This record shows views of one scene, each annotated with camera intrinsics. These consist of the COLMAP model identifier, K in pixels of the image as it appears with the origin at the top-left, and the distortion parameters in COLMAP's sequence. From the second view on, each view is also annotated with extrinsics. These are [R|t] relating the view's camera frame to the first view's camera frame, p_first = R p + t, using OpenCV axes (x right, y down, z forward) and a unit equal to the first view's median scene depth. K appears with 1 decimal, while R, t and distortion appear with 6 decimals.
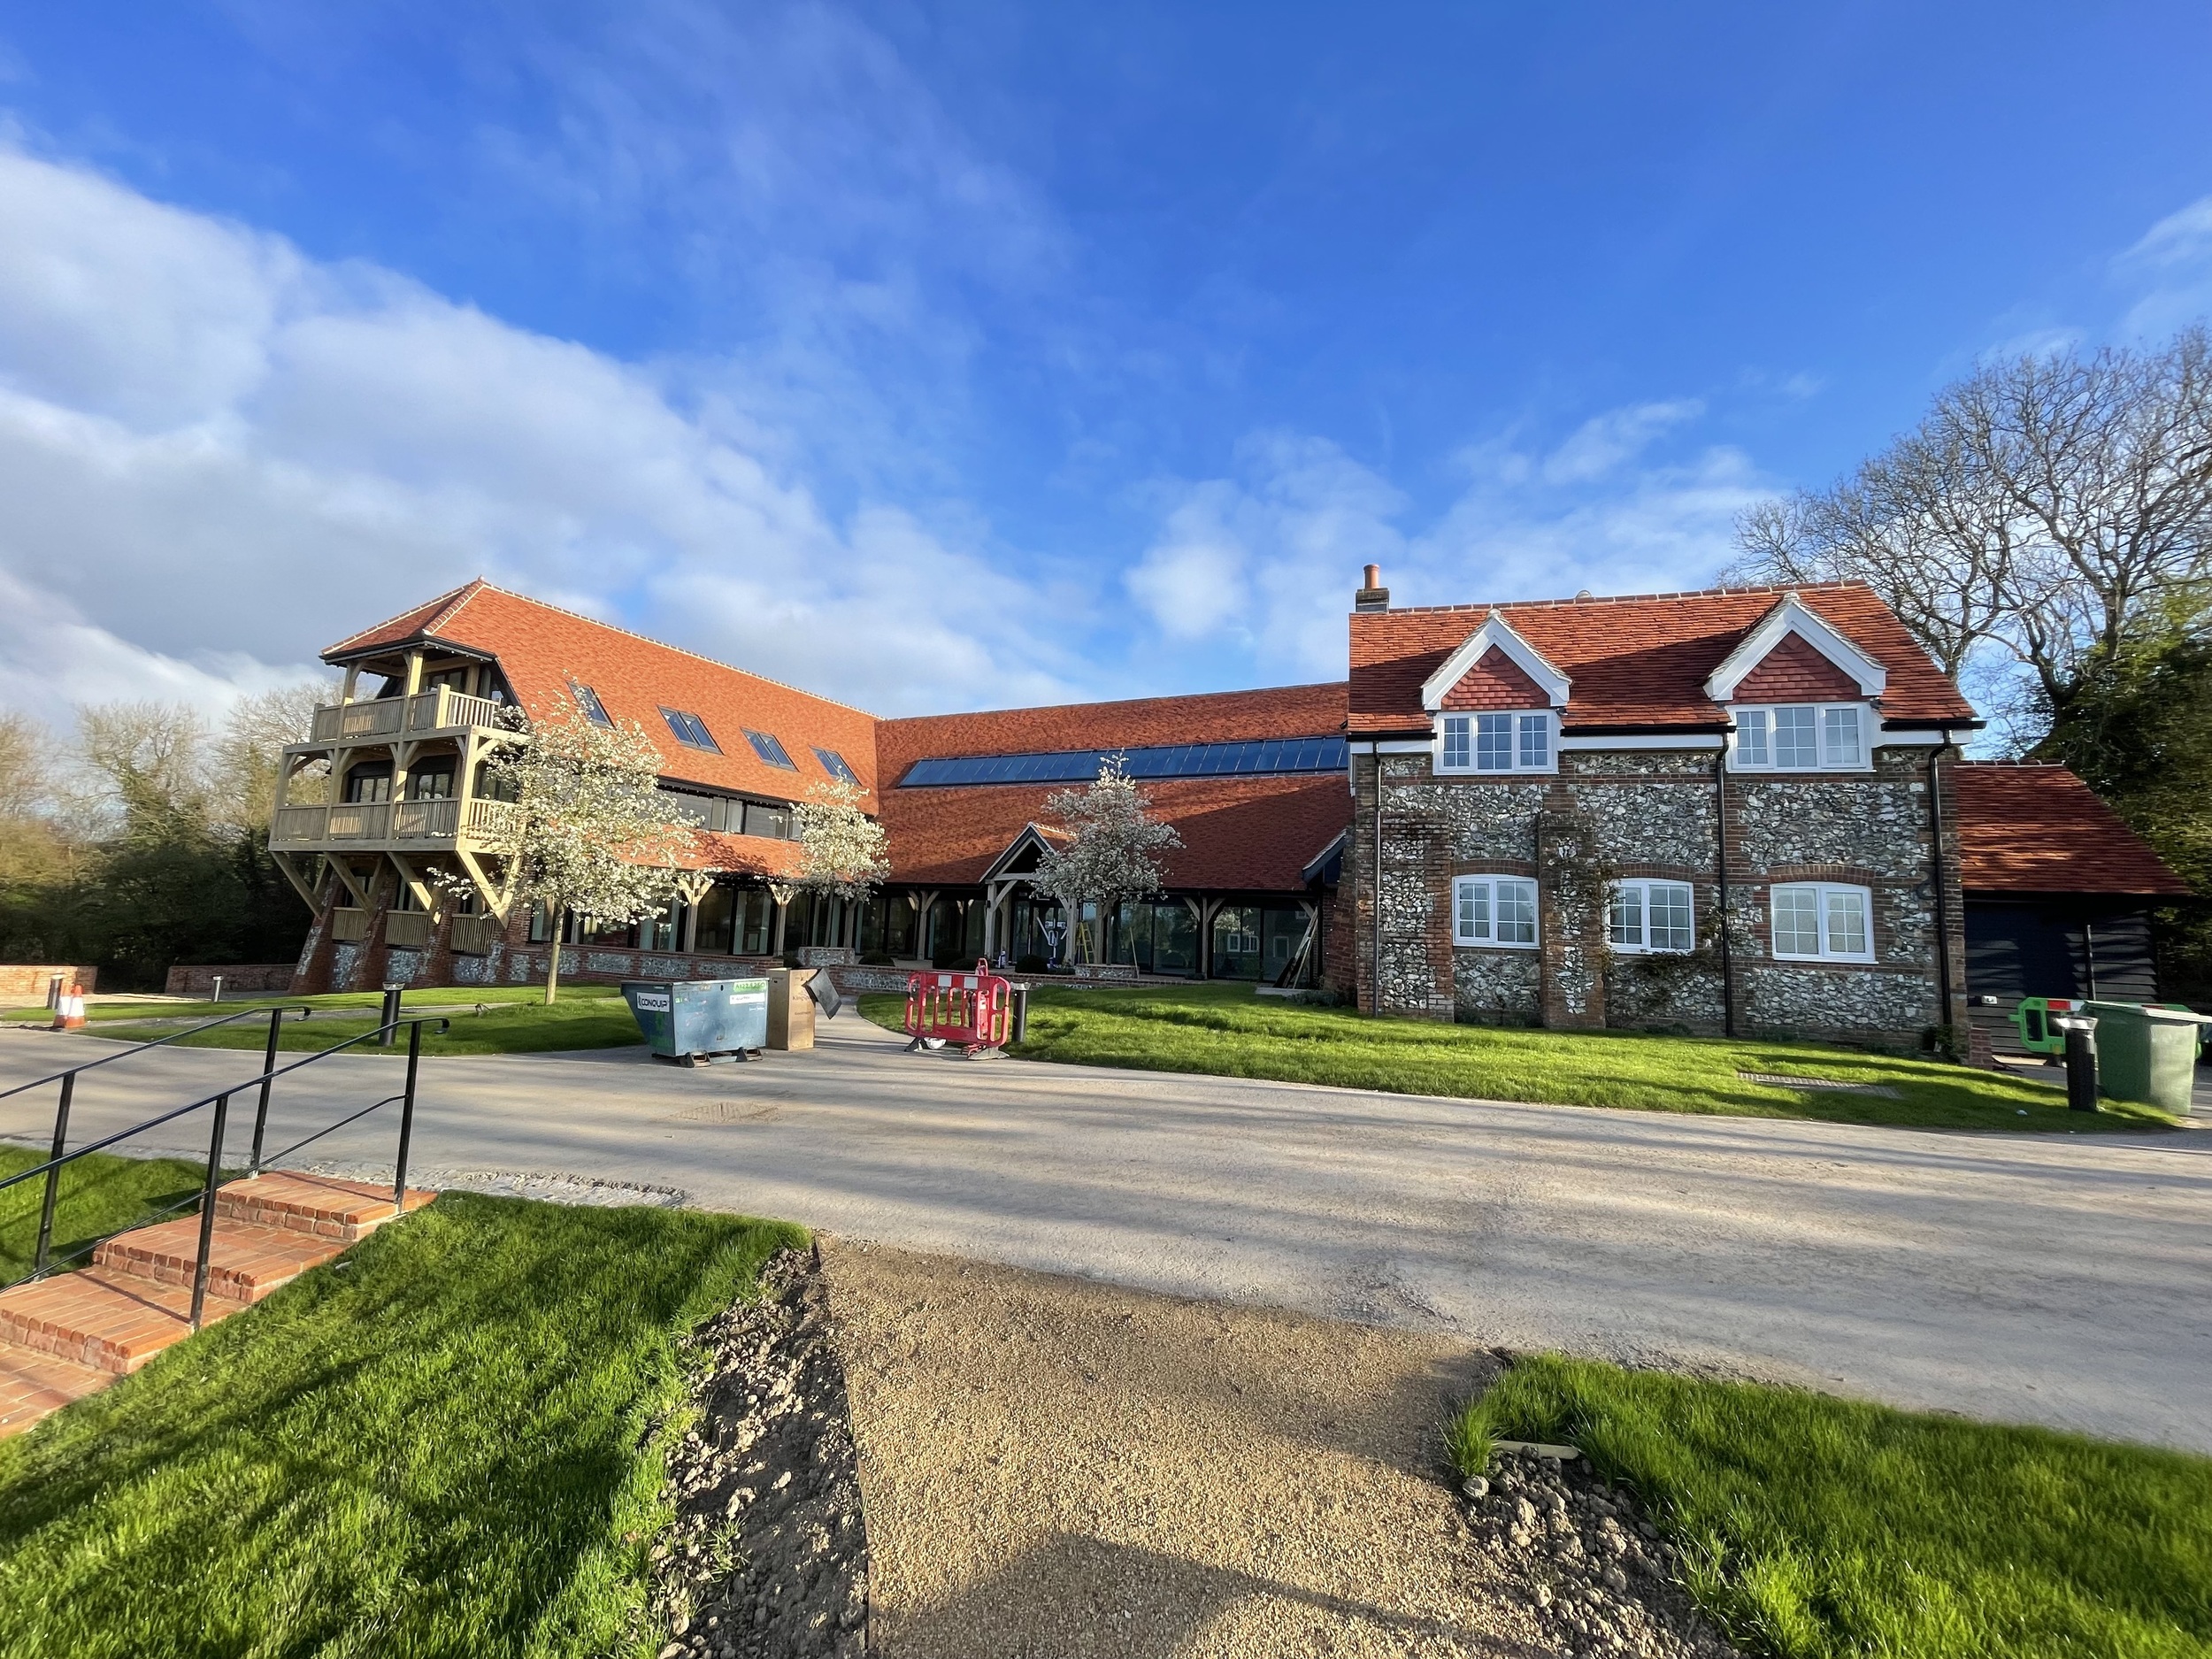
lens RADIAL K [[890.5, 0, 1105.6], [0, 890.5, 834.9], [0, 0, 1]] dist [0.000217, -0.000120]
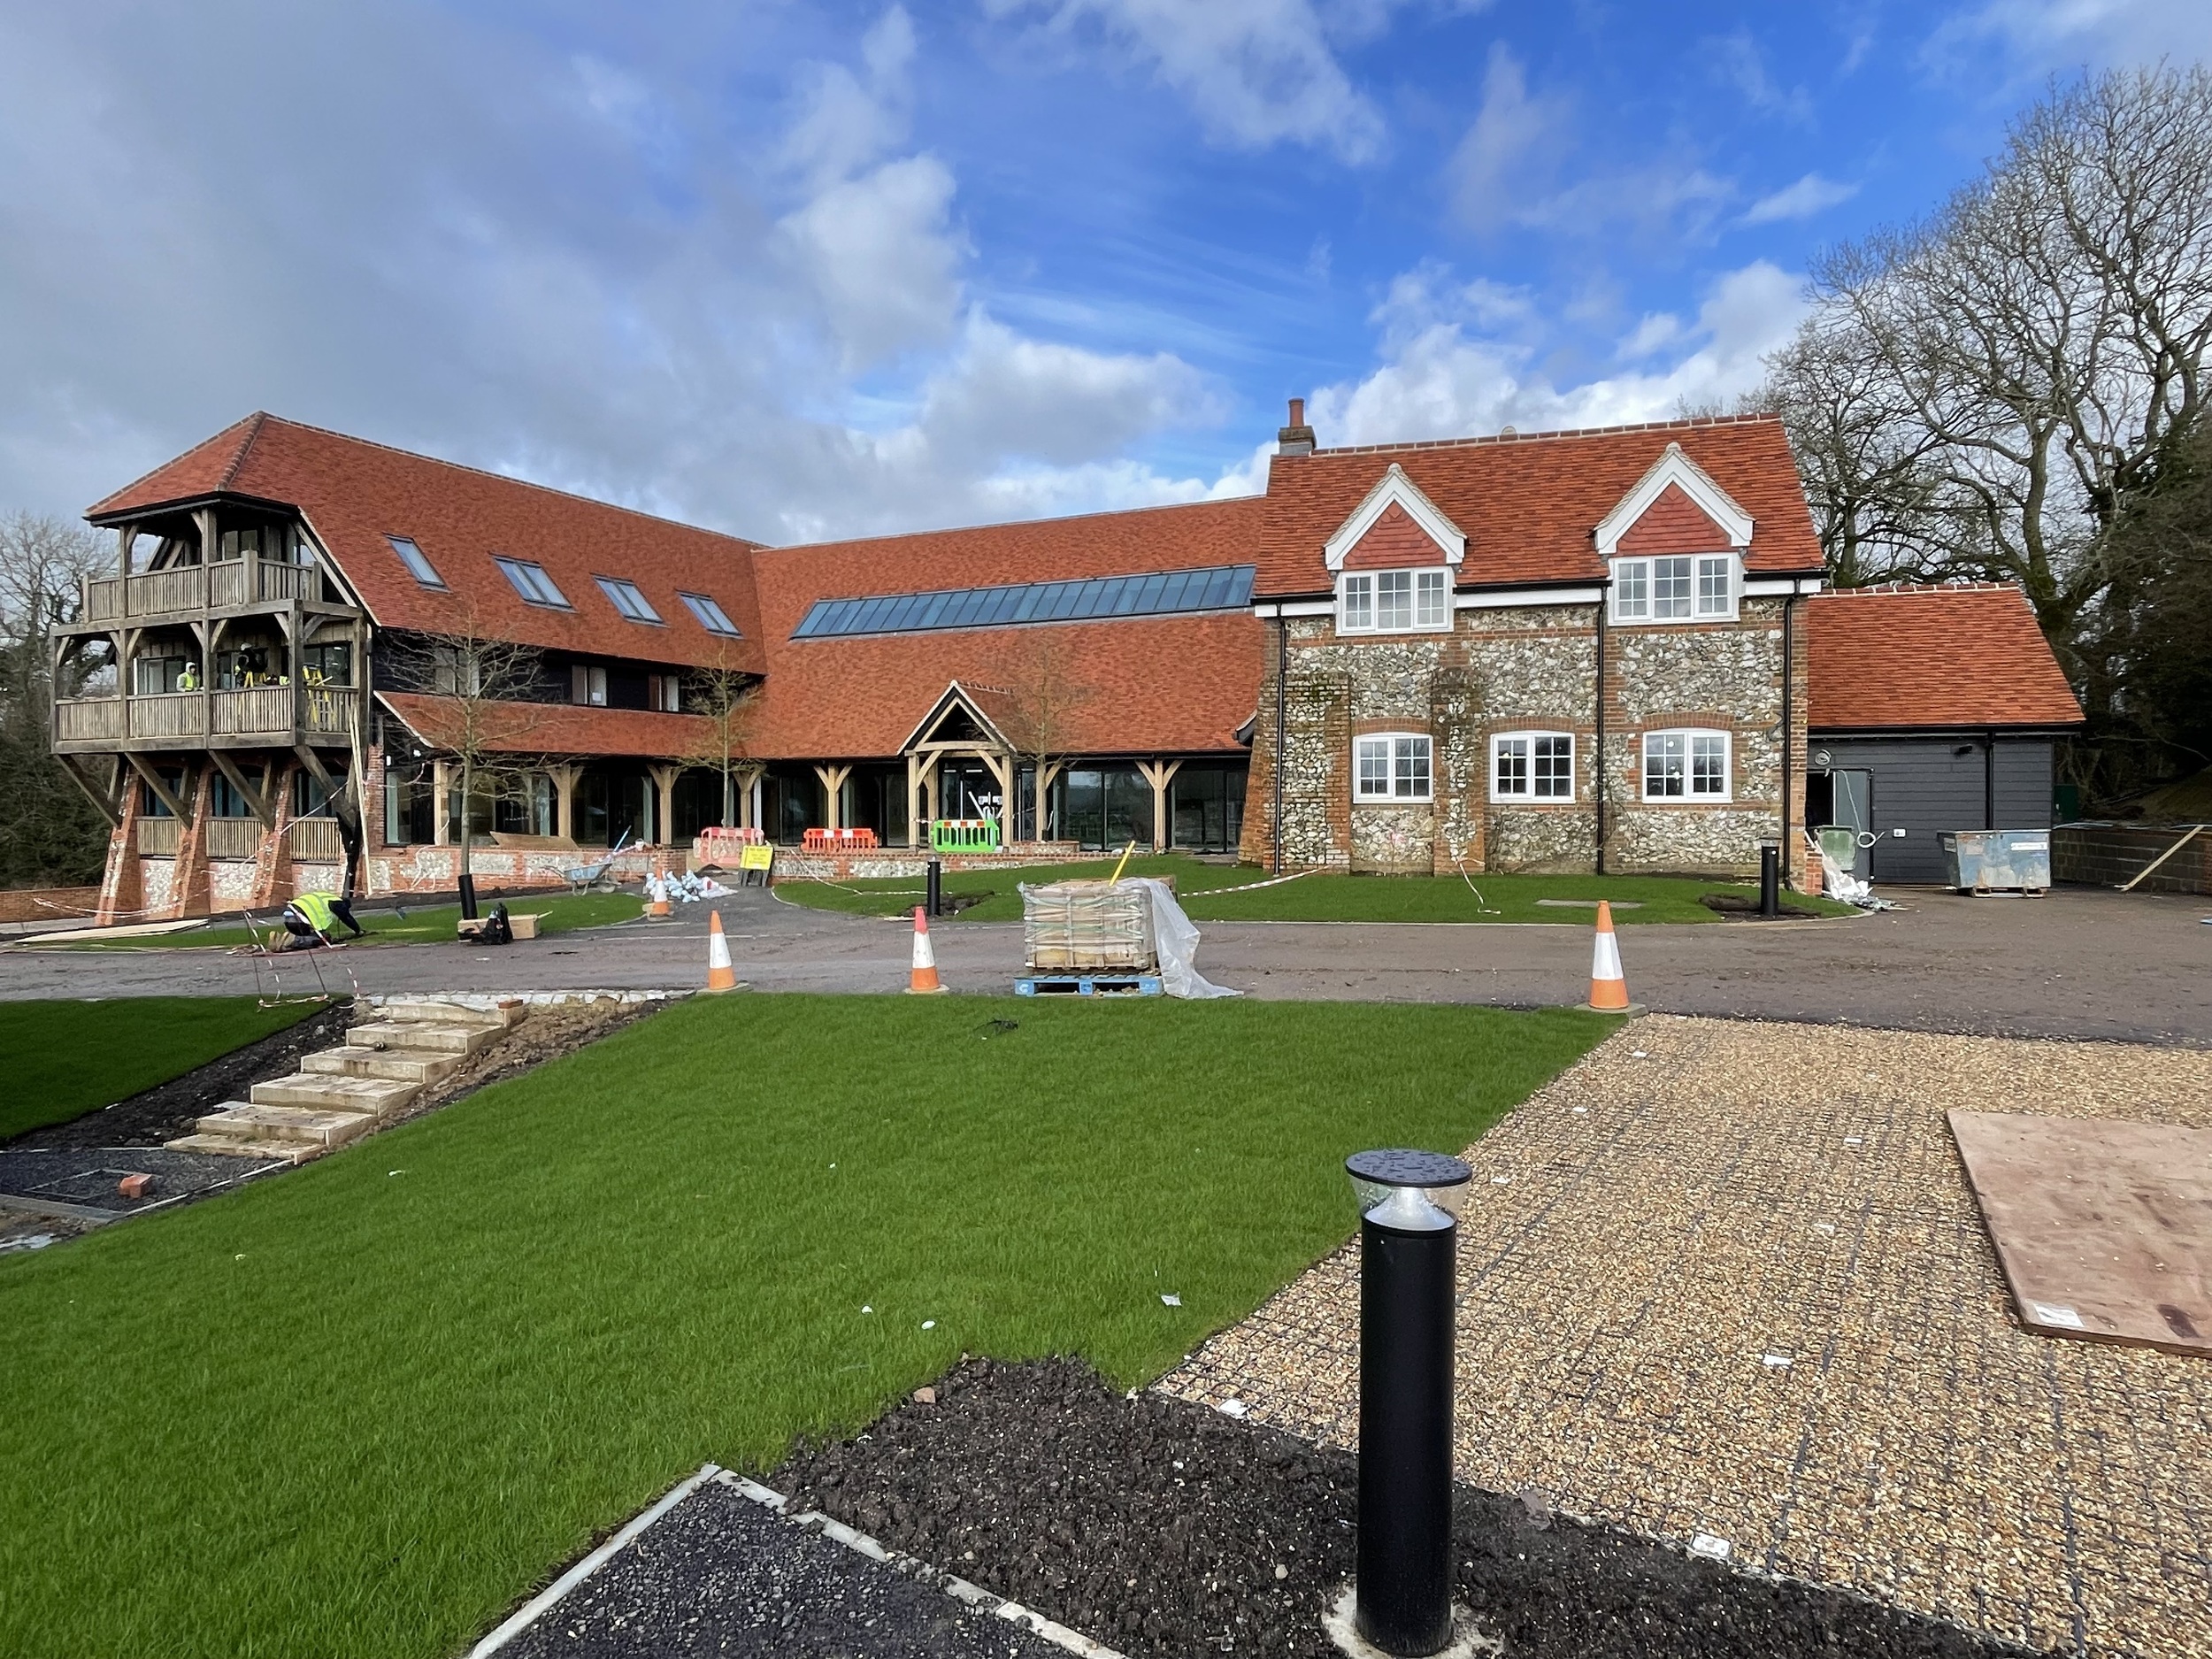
lens RADIAL K [[1271.7, 0, 1104.5], [0, 1271.7, 825.6], [0, 0, 1]] dist [0.001657, -0.000322]
pose [[0.998972, -0.044072, 0.010607, 0.086633], [0.042440, 0.991529, 0.122760, -0.044692], [-0.015928, -0.122183, 0.992380, -0.478328]]
